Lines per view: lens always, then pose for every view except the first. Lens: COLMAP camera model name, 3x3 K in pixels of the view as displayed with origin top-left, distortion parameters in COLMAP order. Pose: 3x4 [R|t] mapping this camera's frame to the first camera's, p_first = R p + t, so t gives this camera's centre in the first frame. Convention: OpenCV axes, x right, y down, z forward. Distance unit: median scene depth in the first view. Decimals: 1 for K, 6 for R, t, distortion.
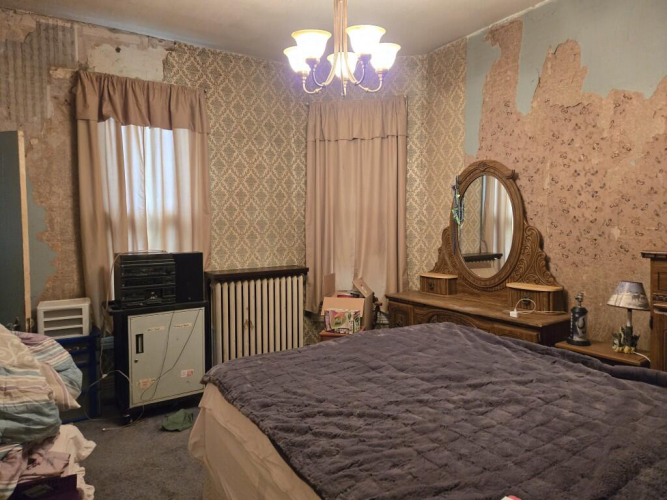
lens RADIAL K [[458.3, 0, 332.9], [0, 458.3, 250.7], [0, 0, 1]] dist [0.048107, -0.000361]
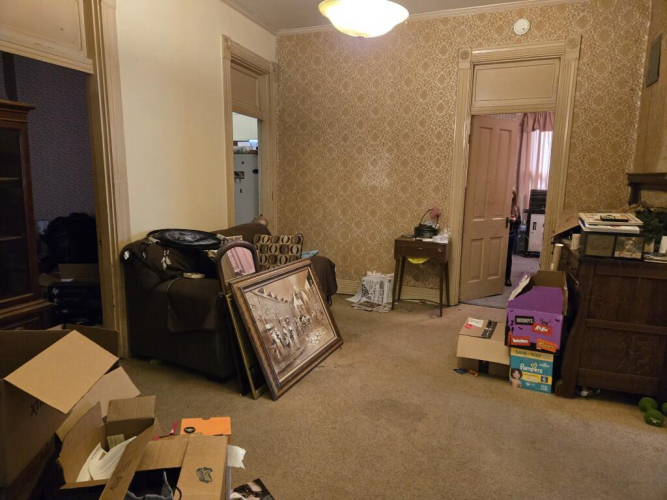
lens RADIAL K [[458.3, 0, 332.4], [0, 458.3, 248.6], [0, 0, 1]] dist [0.048107, -0.000361]
pose [[0.606381, 0.137687, -0.783163, 0.785954], [-0.060473, 0.990028, 0.127233, 0.065573], [0.792871, -0.029792, 0.608661, -1.215691]]
